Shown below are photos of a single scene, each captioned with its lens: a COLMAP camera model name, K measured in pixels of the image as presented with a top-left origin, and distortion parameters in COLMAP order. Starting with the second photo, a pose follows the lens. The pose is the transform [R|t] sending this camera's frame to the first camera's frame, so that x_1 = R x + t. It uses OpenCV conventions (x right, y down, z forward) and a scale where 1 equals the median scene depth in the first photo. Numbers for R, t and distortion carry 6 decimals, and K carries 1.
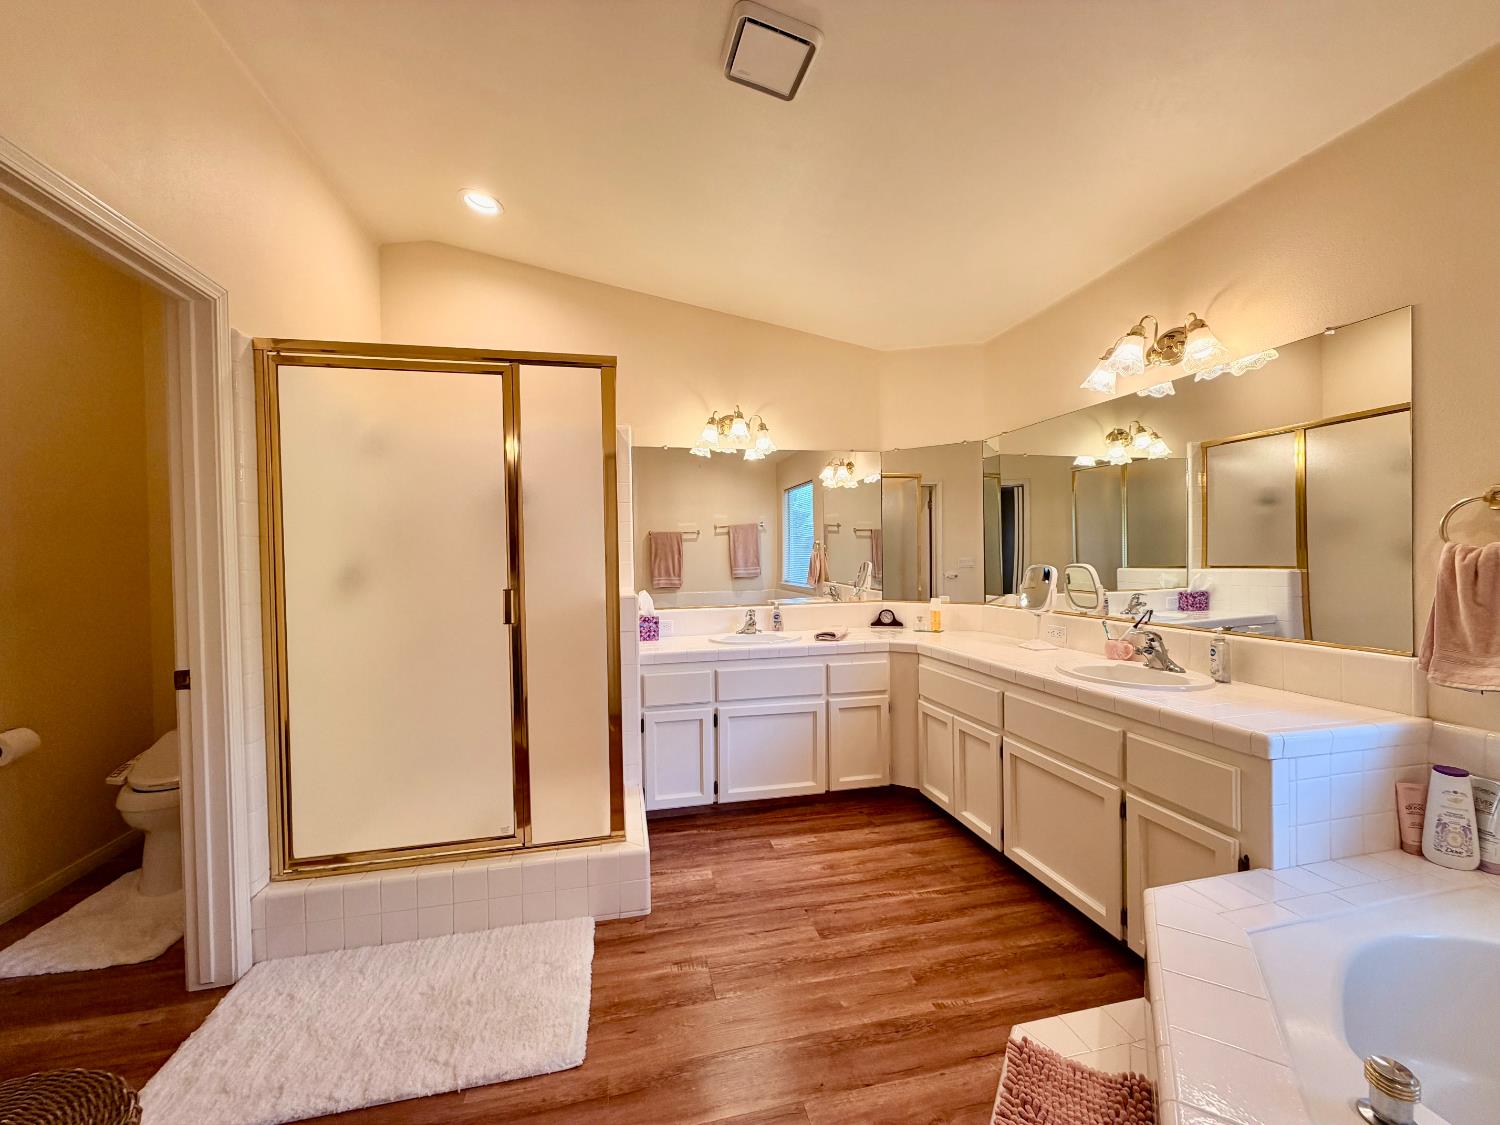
lens RADIAL K [[595.5, 0, 746.1], [0, 595.5, 562.9], [0, 0, 1]] dist [0.000030, 0.000218]
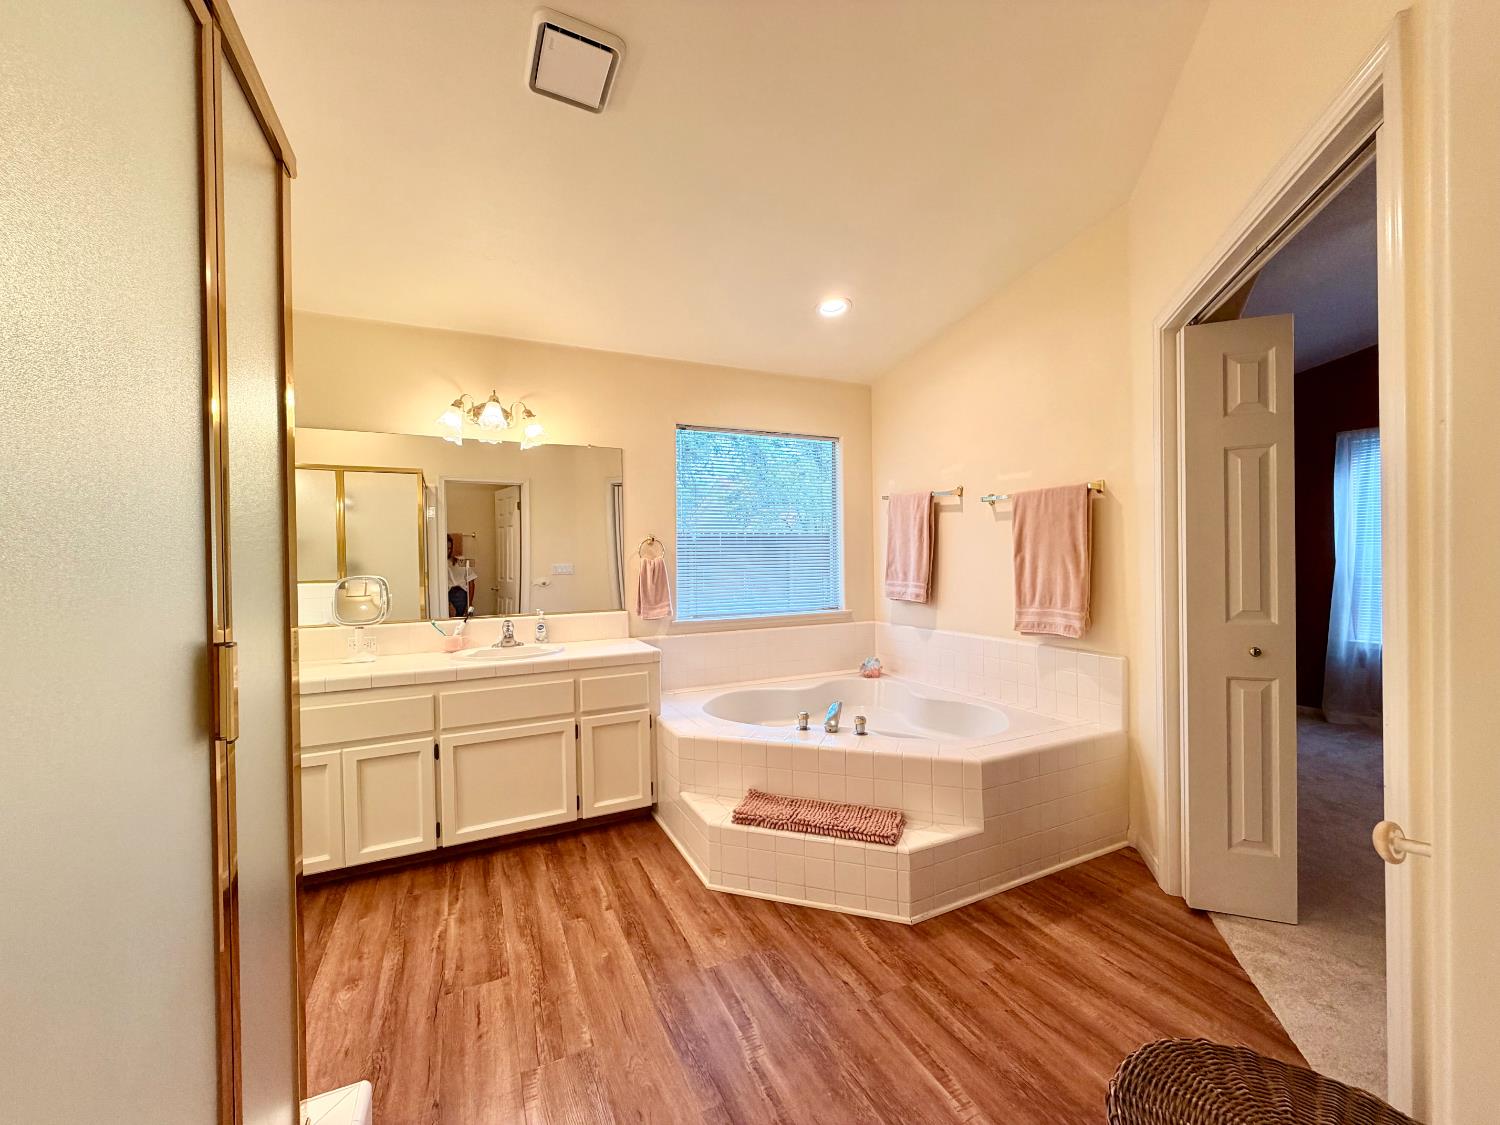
lens RADIAL K [[595.5, 0, 746.1], [0, 595.5, 562.9], [0, 0, 1]] dist [0.000030, 0.000218]
pose [[-0.219078, 0.016105, 0.975575, -0.801384], [0.031907, 0.999447, -0.009334, 0.013444], [-0.975186, 0.029083, -0.219470, 0.767198]]
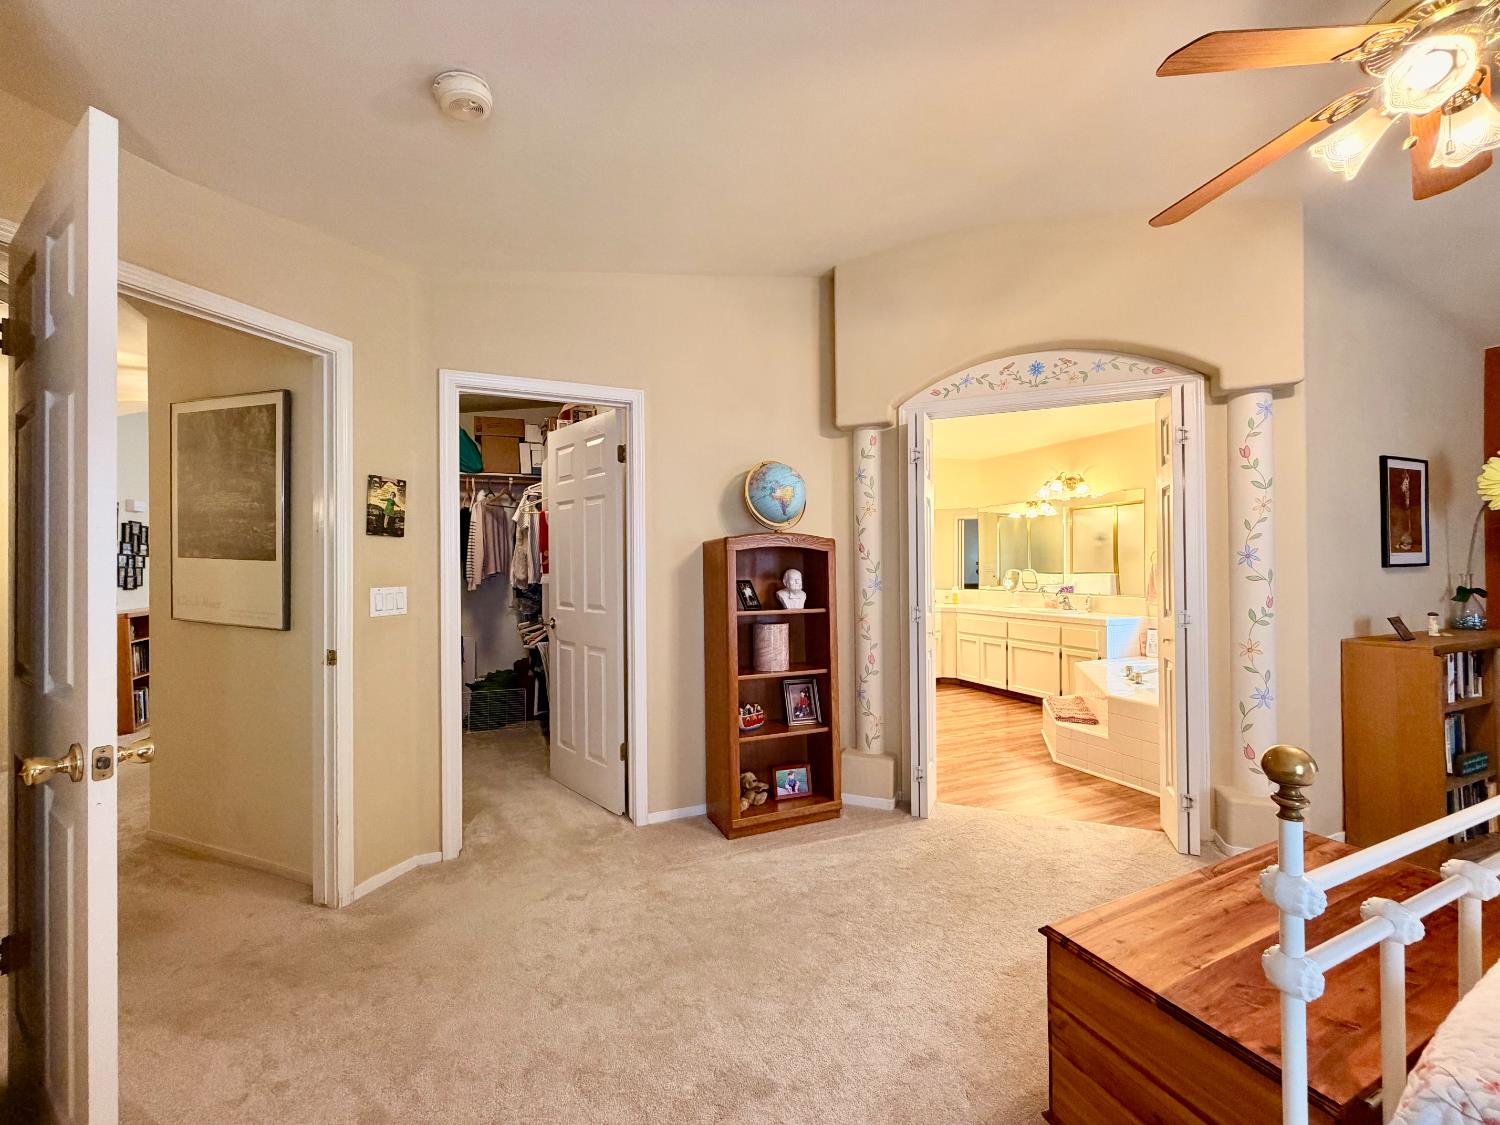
lens RADIAL K [[595.5, 0, 746.1], [0, 595.5, 562.9], [0, 0, 1]] dist [0.000030, 0.000218]
pose [[0.981768, 0.014039, 0.189564, -1.174173], [-0.010620, 0.999762, -0.019042, 0.039734], [-0.189786, 0.016682, 0.981684, -1.282267]]
